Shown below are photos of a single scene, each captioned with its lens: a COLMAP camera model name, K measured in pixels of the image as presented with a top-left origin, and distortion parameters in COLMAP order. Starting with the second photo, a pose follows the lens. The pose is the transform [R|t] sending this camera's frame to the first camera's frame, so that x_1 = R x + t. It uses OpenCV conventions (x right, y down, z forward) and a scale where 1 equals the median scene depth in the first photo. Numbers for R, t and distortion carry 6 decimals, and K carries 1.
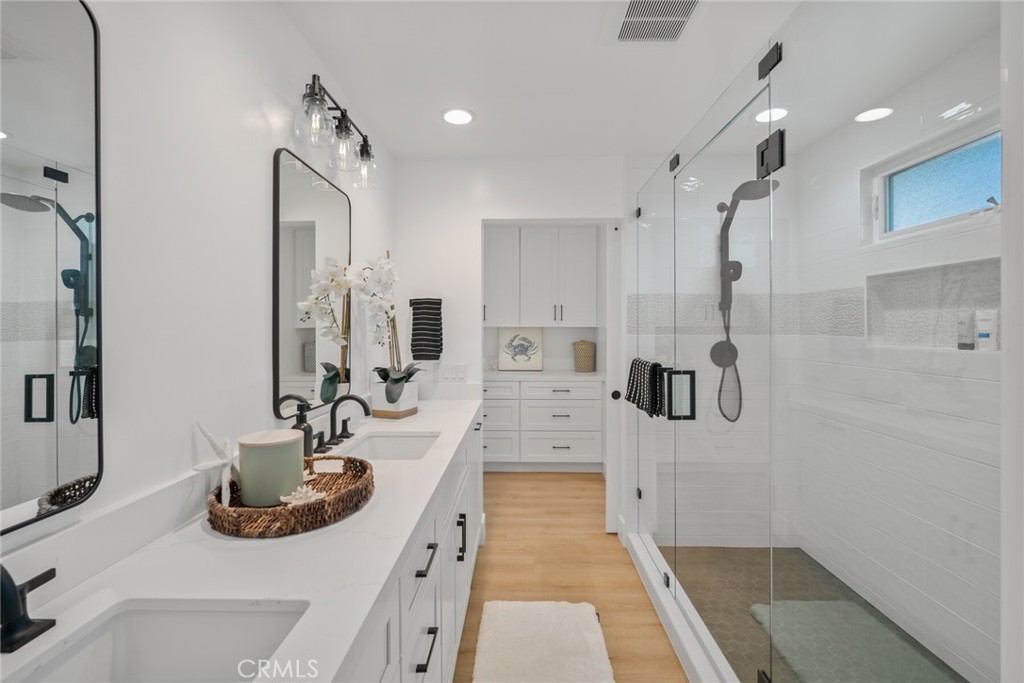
lens RADIAL K [[449.9, 0, 510.7], [0, 449.9, 333.9], [0, 0, 1]] dist [-0.011858, 0.005380]
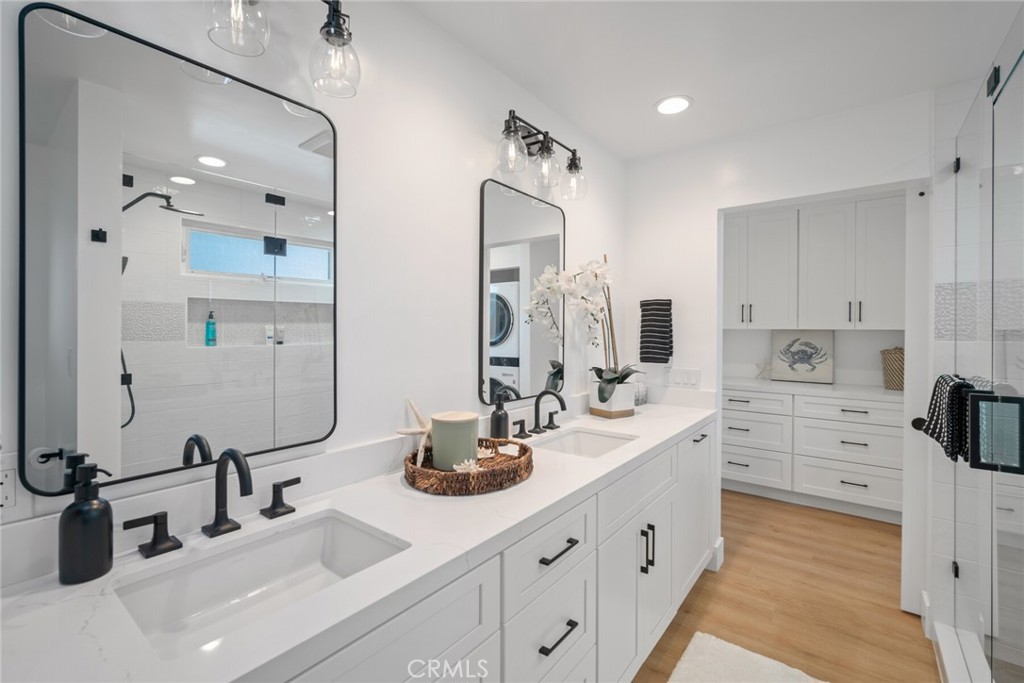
lens RADIAL K [[445.1, 0, 513.6], [0, 445.1, 336.5], [0, 0, 1]] dist [-0.006672, 0.000582]
pose [[0.804959, 0.013197, -0.593184, 0.162942], [-0.012579, 0.999907, 0.005176, -0.000070], [0.593198, 0.003295, 0.805050, 0.050985]]
